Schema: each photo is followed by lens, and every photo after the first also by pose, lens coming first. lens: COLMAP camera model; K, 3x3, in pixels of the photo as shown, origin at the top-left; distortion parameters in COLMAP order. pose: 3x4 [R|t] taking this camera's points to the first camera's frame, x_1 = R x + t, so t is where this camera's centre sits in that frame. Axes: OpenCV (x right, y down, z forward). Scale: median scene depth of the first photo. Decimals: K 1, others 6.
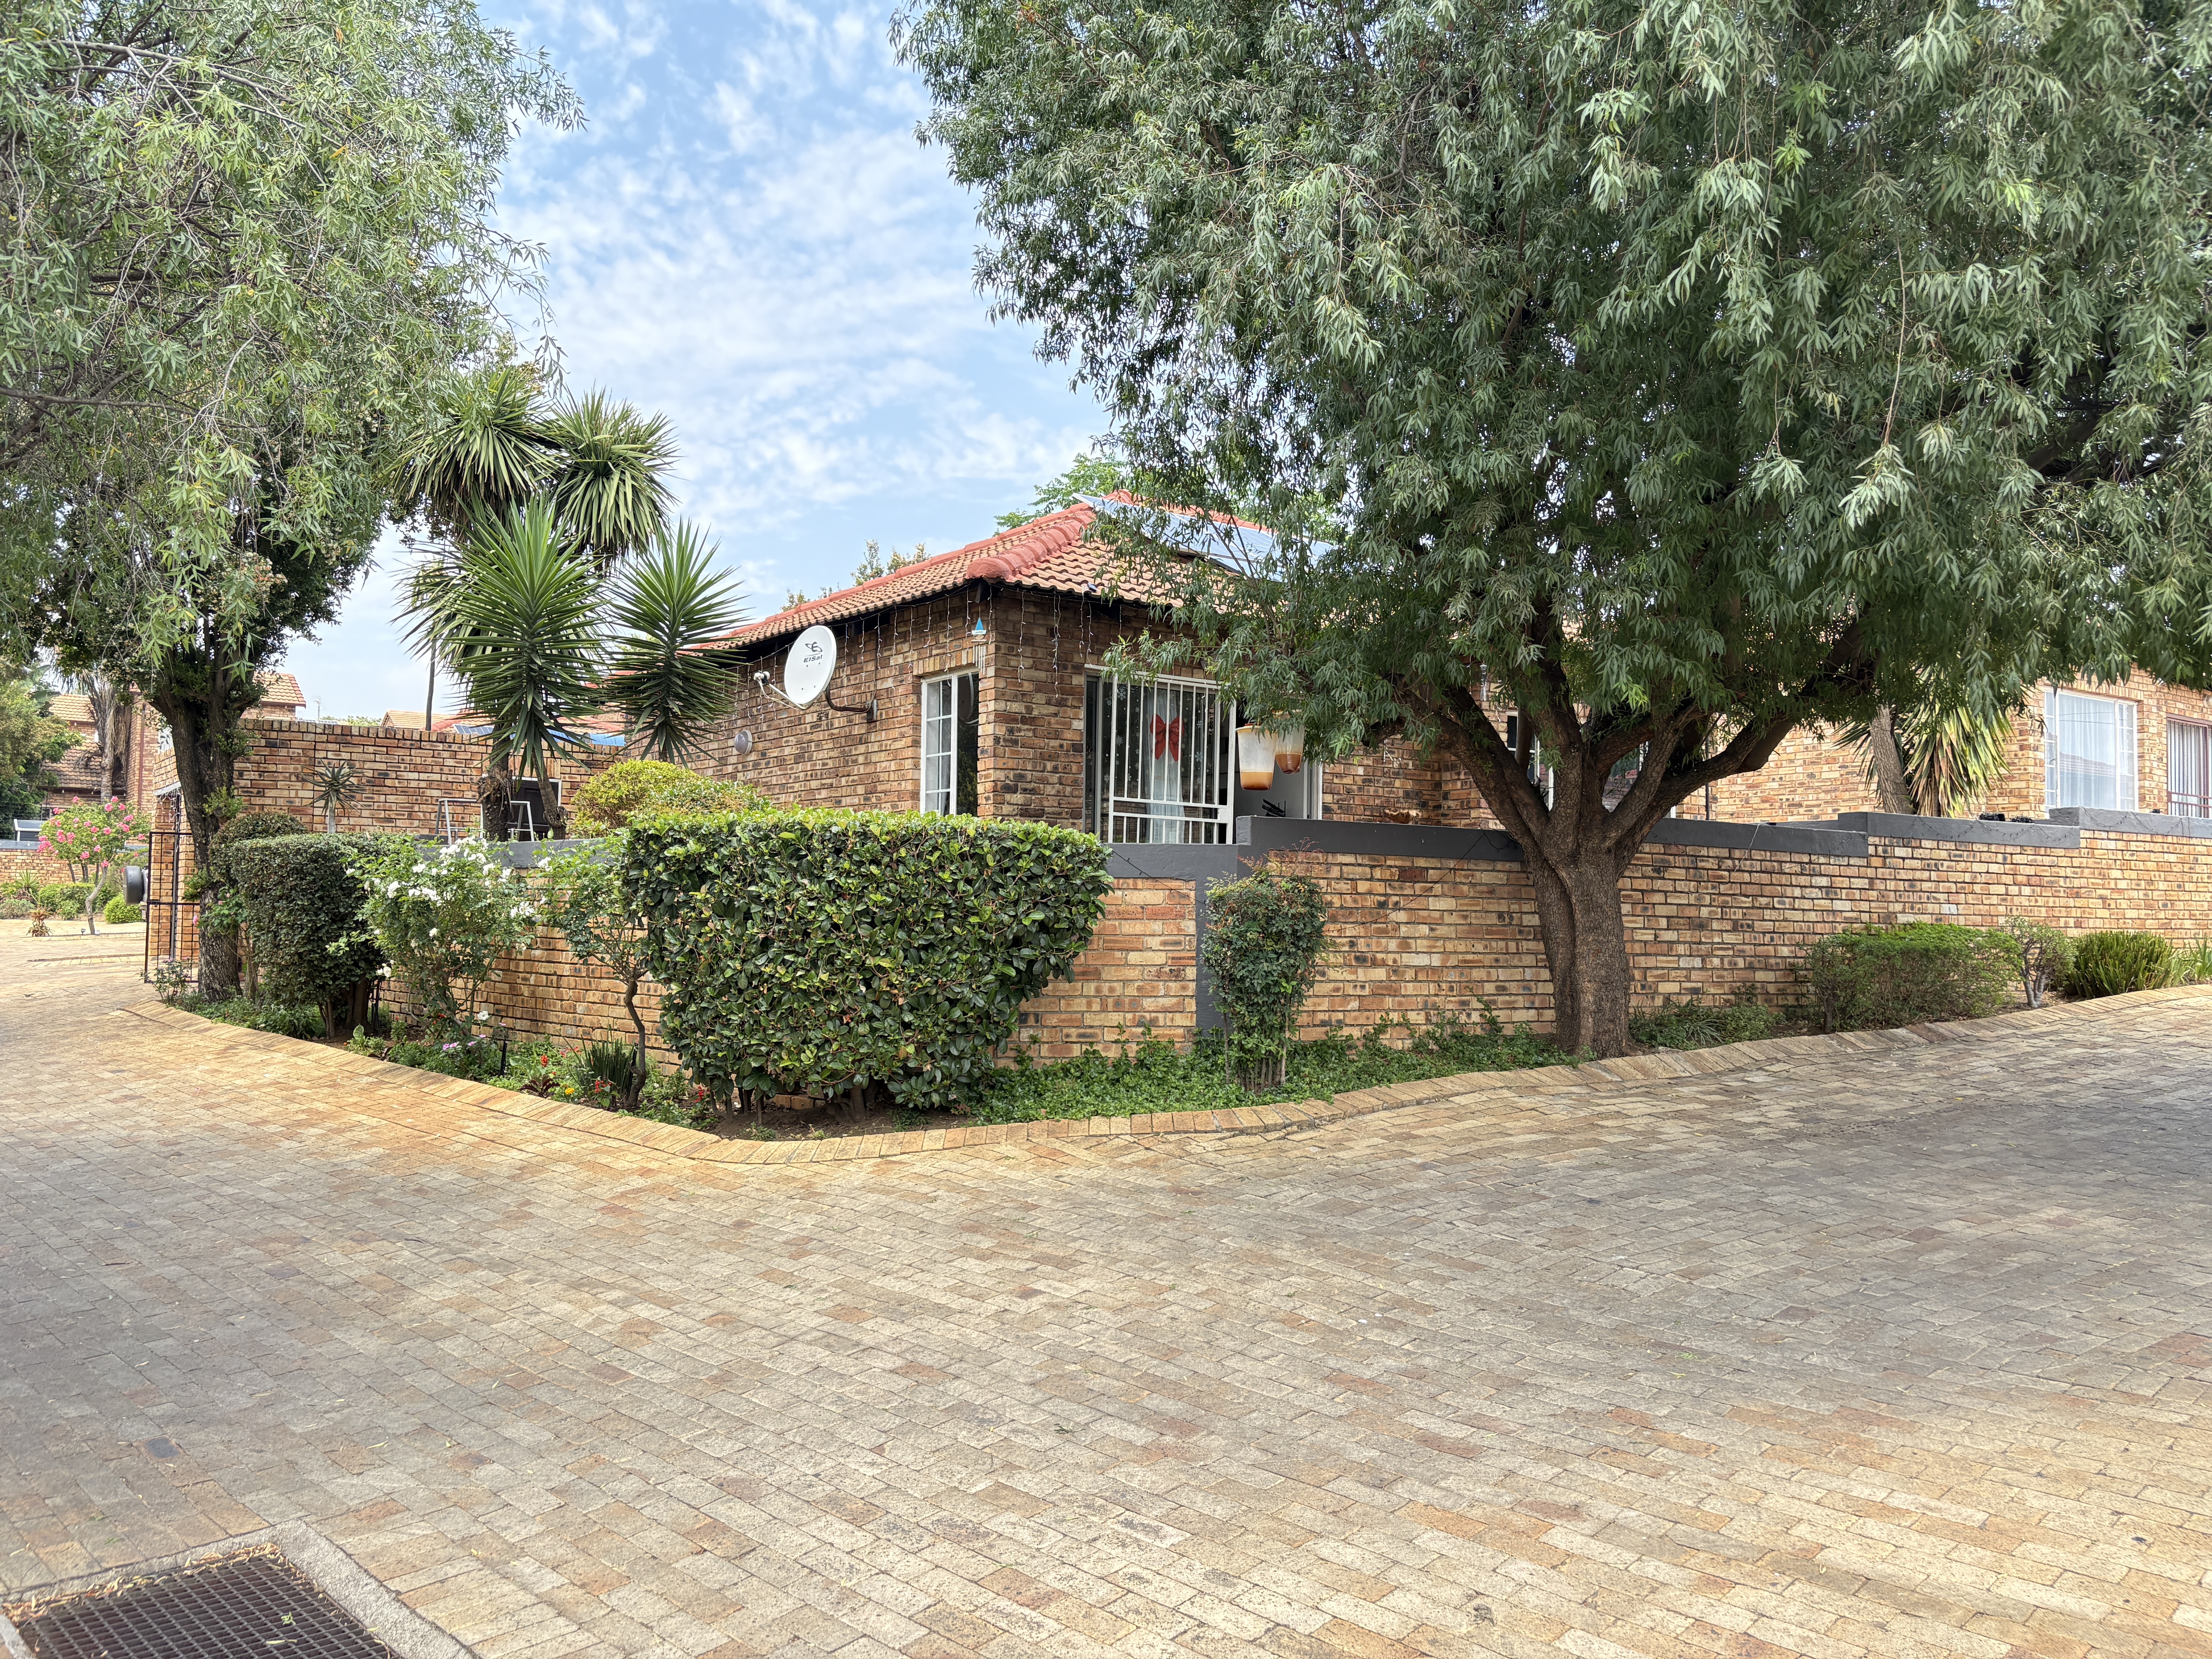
lens RADIAL K [[1640.2, 0, 1106.0], [0, 1640.2, 861.3], [0, 0, 1]] dist [0.205319, -0.409221]
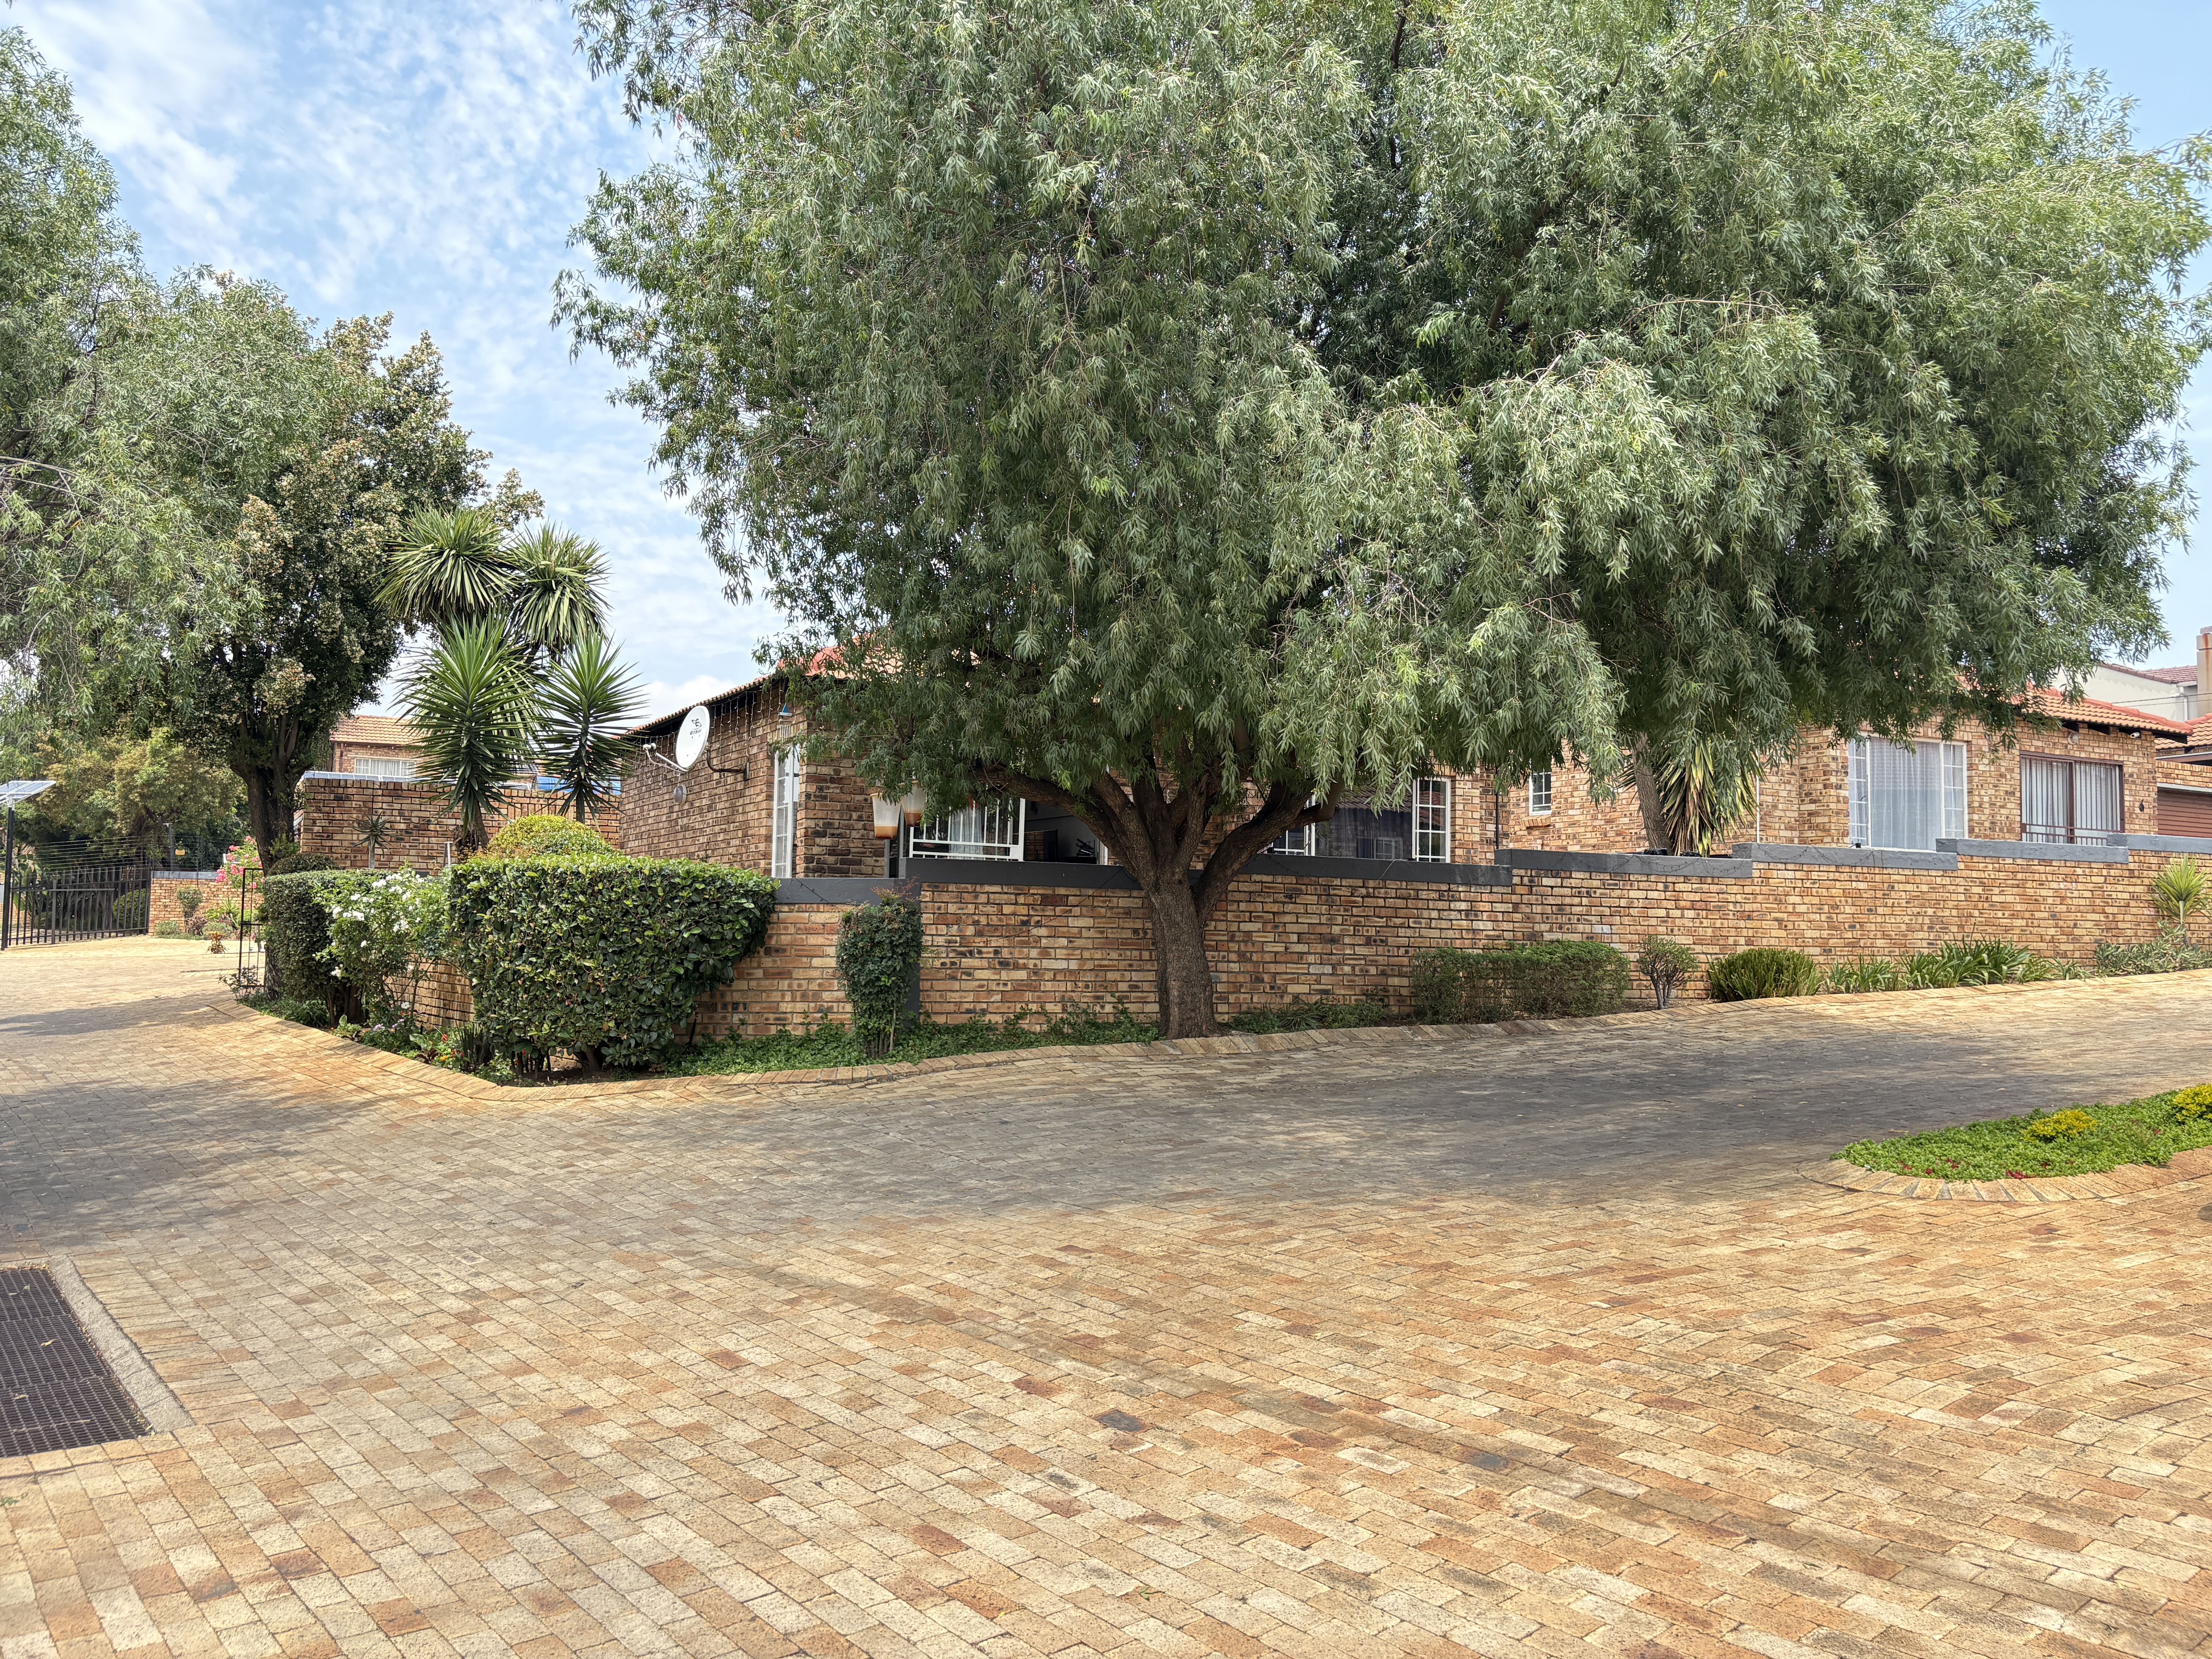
lens RADIAL K [[1640.2, 0, 1106.0], [0, 1640.2, 861.3], [0, 0, 1]] dist [0.205319, -0.409221]
pose [[0.992503, -0.003731, -0.122166, 0.345294], [0.001864, 0.999880, -0.015391, -0.002674], [0.122209, 0.015048, 0.992390, -0.271351]]
